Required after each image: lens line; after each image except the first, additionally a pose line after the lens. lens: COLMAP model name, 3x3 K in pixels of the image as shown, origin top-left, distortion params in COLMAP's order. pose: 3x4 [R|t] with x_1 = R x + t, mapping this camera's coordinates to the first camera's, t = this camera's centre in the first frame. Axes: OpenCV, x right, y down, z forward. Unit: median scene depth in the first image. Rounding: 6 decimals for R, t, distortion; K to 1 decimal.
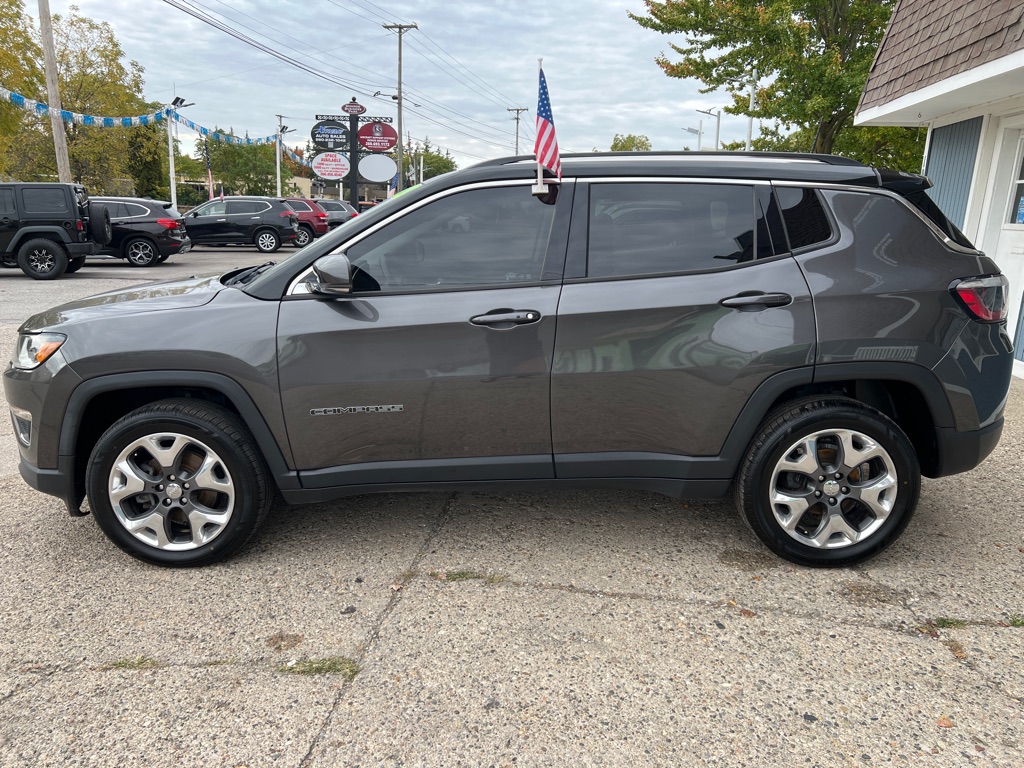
lens RADIAL K [[781.0, 0, 516.5], [0, 781.0, 386.0], [0, 0, 1]] dist [0.038723, -0.041366]
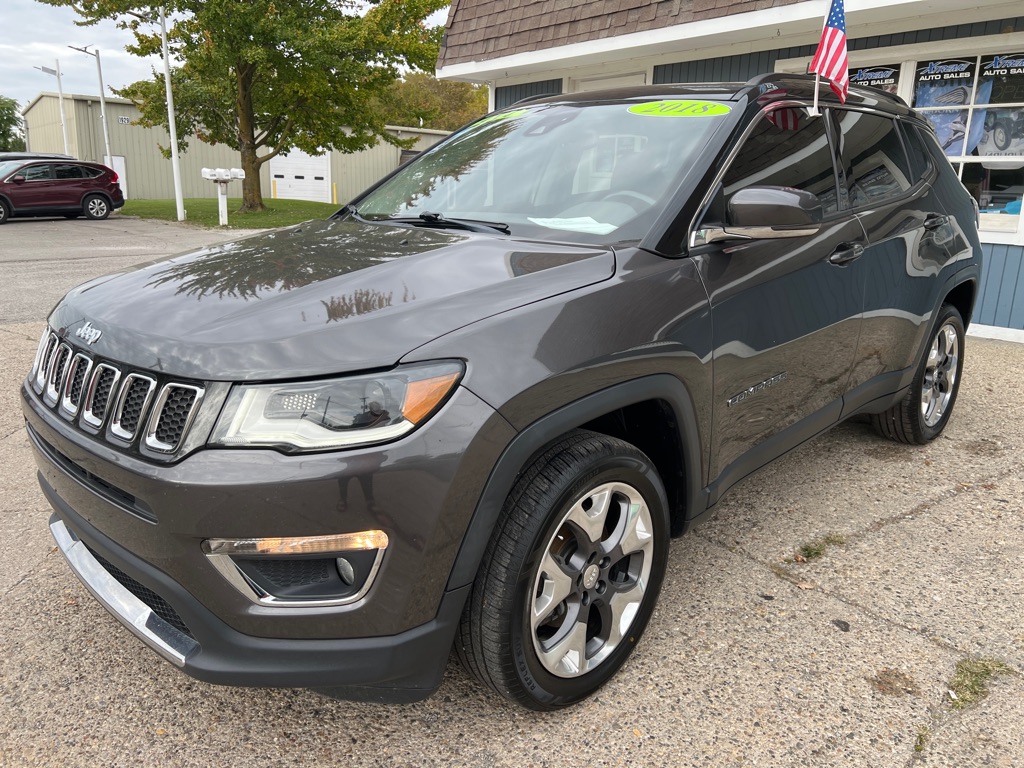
lens RADIAL K [[781.0, 0, 511.3], [0, 781.0, 366.2], [0, 0, 1]] dist [0.038723, -0.041366]
pose [[0.673982, -0.175474, 0.717605, -0.910508], [0.157104, 0.983206, 0.092867, -0.100374], [-0.721849, 0.050148, 0.690231, 0.623656]]
